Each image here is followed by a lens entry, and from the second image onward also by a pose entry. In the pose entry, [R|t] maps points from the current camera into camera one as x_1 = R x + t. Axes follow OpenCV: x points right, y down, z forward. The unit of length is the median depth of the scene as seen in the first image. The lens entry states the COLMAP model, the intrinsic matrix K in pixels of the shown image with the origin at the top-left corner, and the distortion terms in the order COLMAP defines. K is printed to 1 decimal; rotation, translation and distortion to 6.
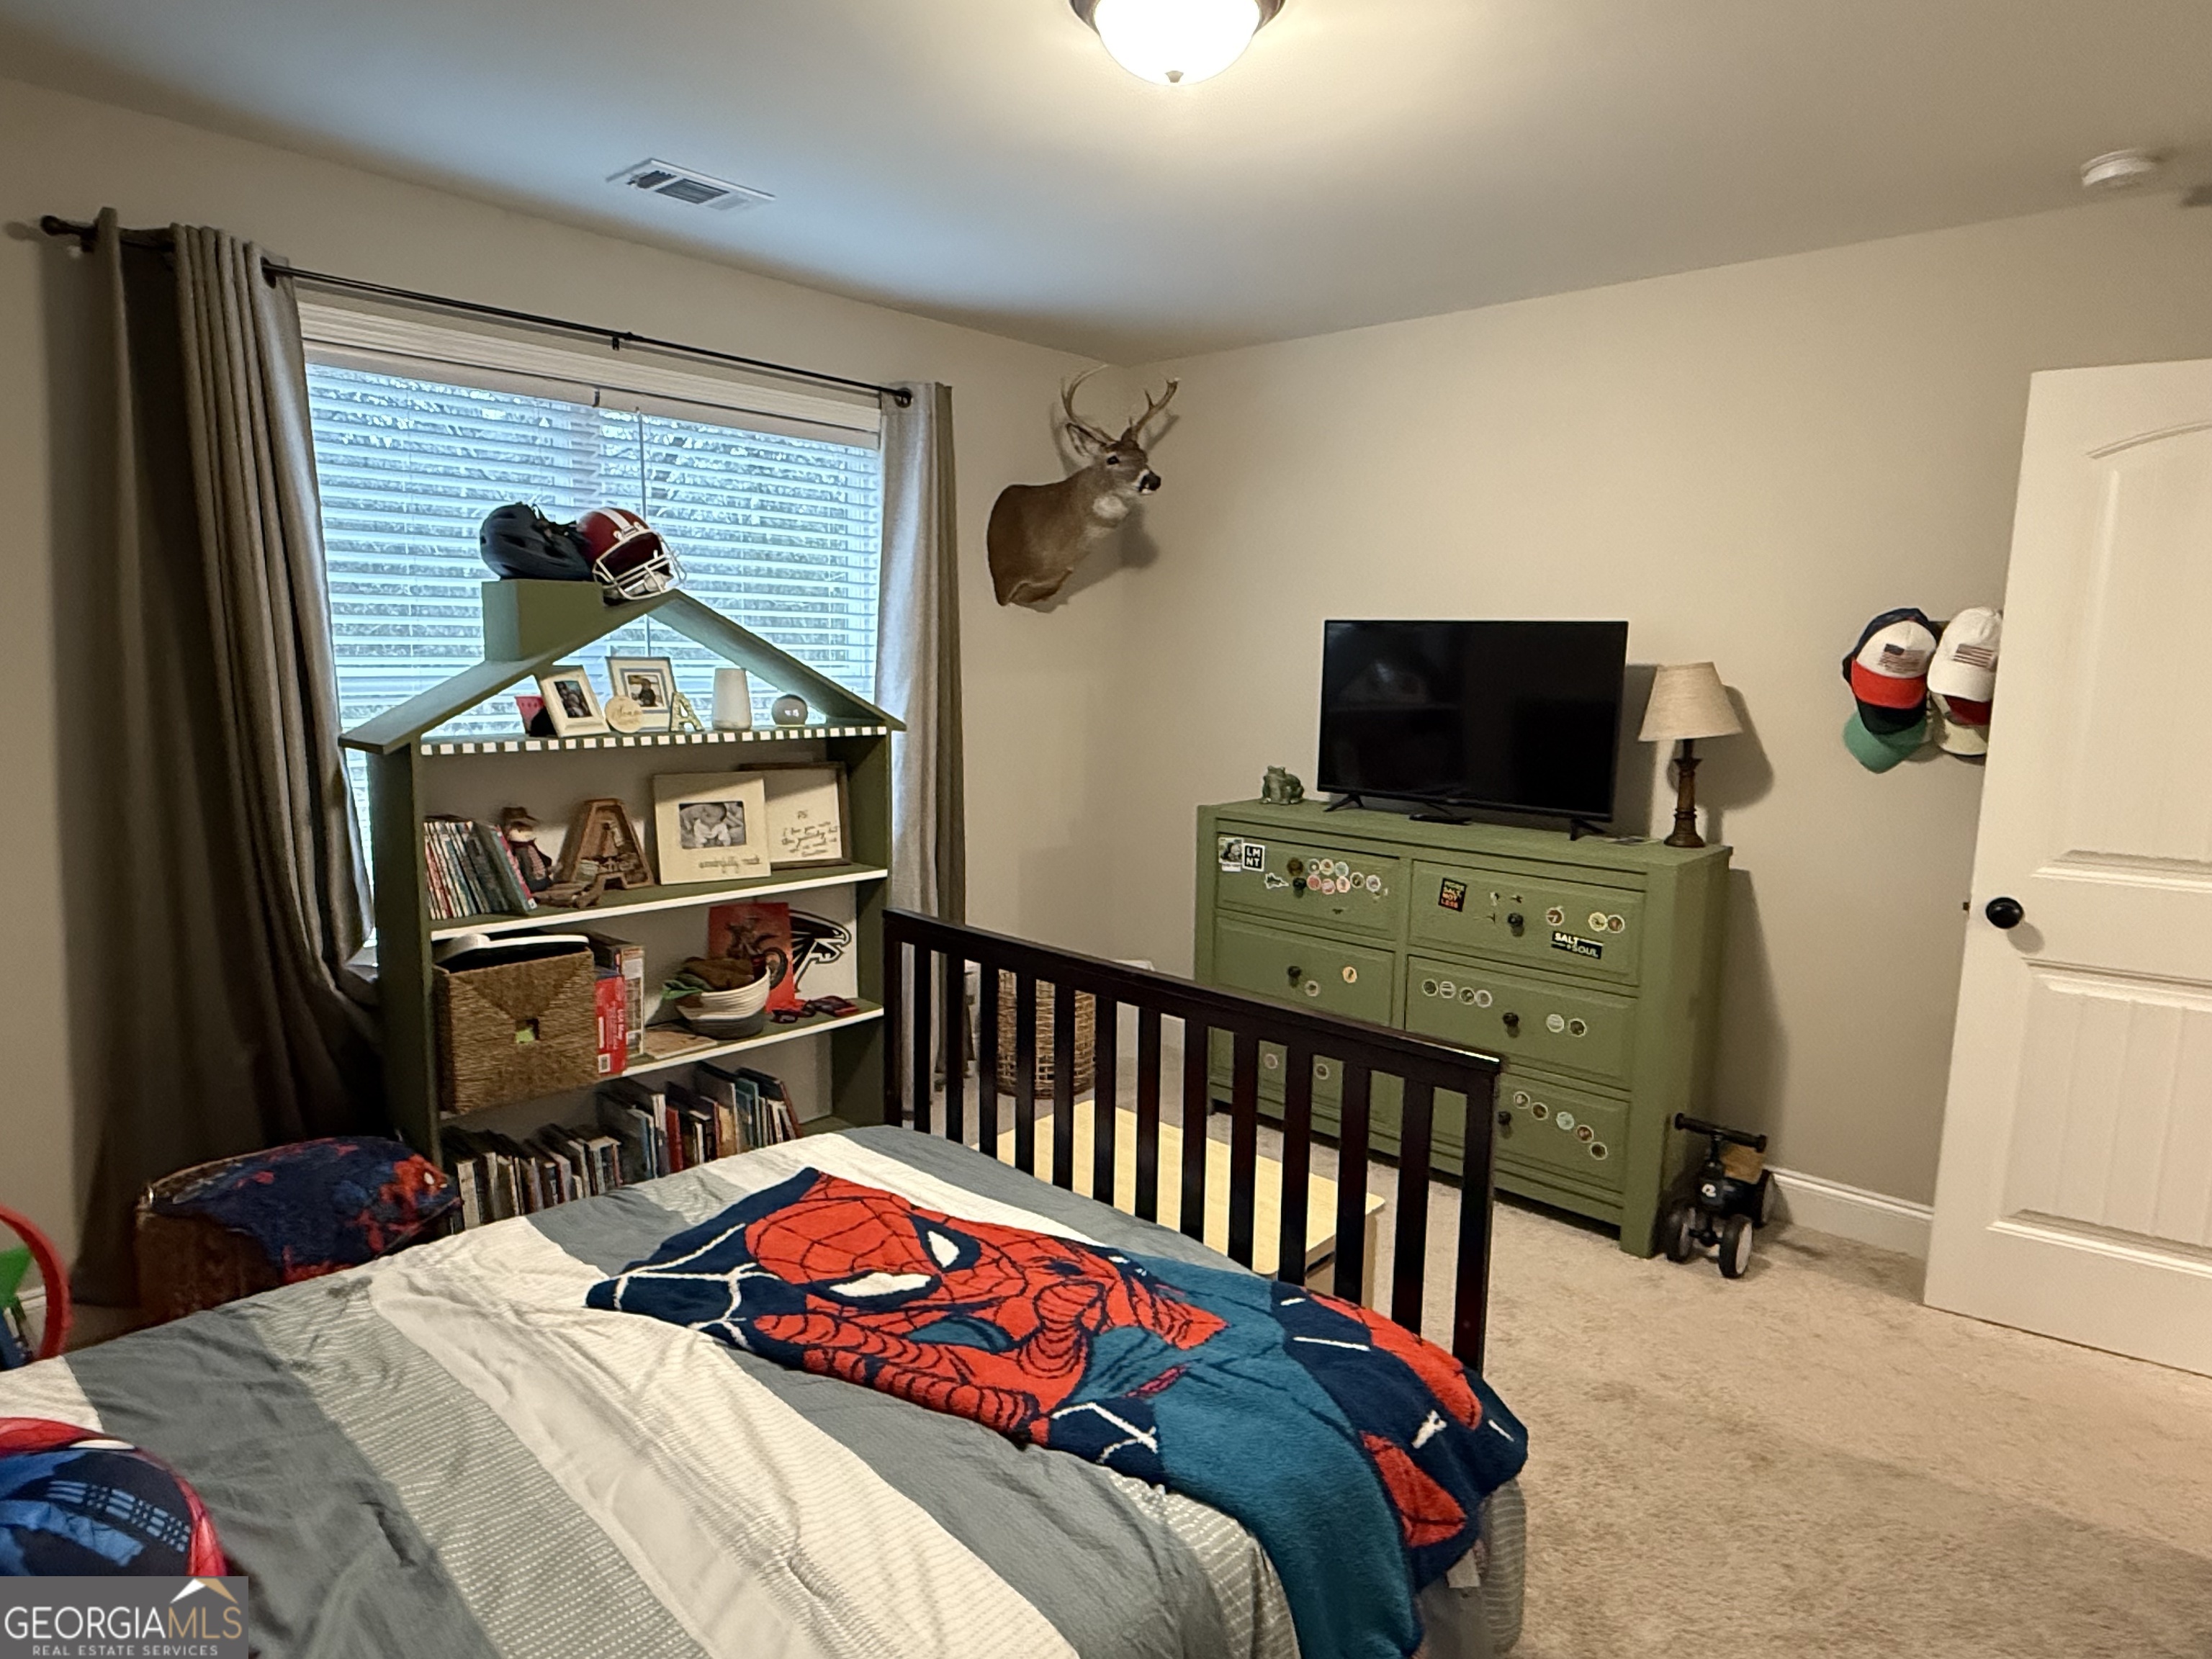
lens RADIAL K [[1266.8, 0, 1088.9], [0, 1266.8, 834.5], [0, 0, 1]] dist [0.002089, -0.000118]
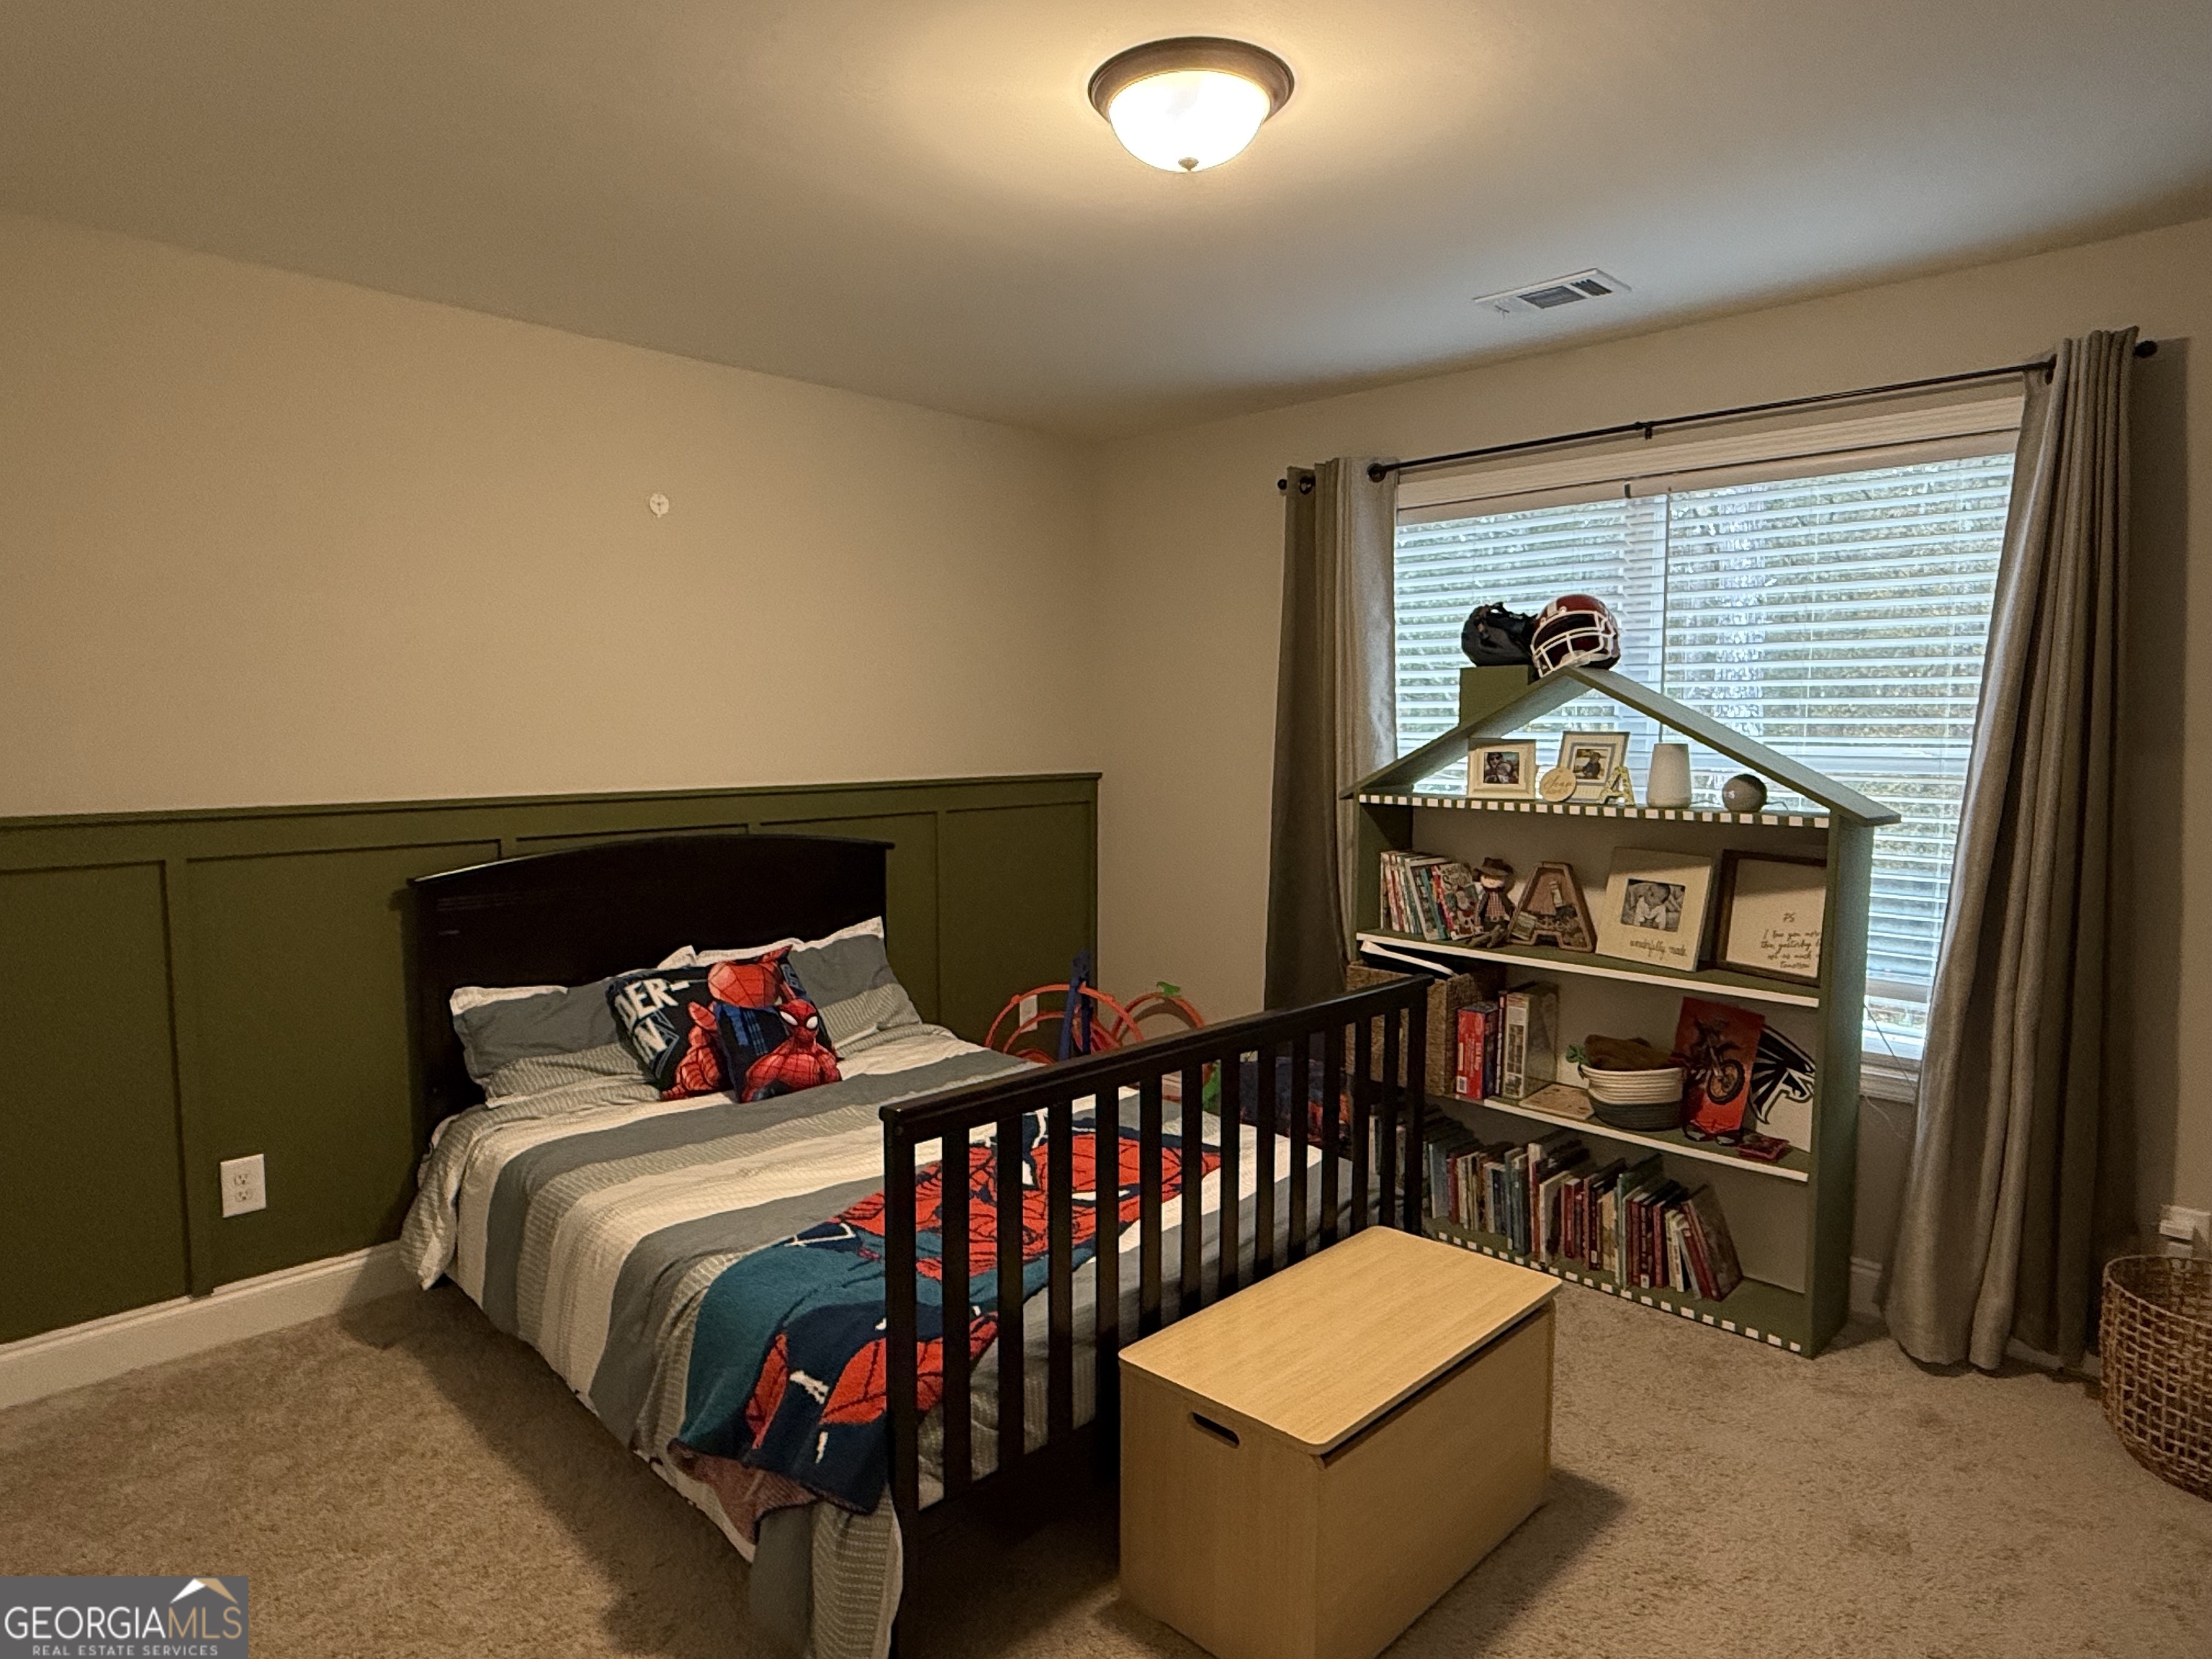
lens RADIAL K [[1266.8, 0, 1093.1], [0, 1266.8, 838.1], [0, 0, 1]] dist [0.002089, -0.000118]
pose [[-0.009854, 0.077680, -0.996930, 0.678316], [-0.146682, 0.986081, 0.078284, -0.072463], [0.989135, 0.147003, 0.001677, 0.583557]]
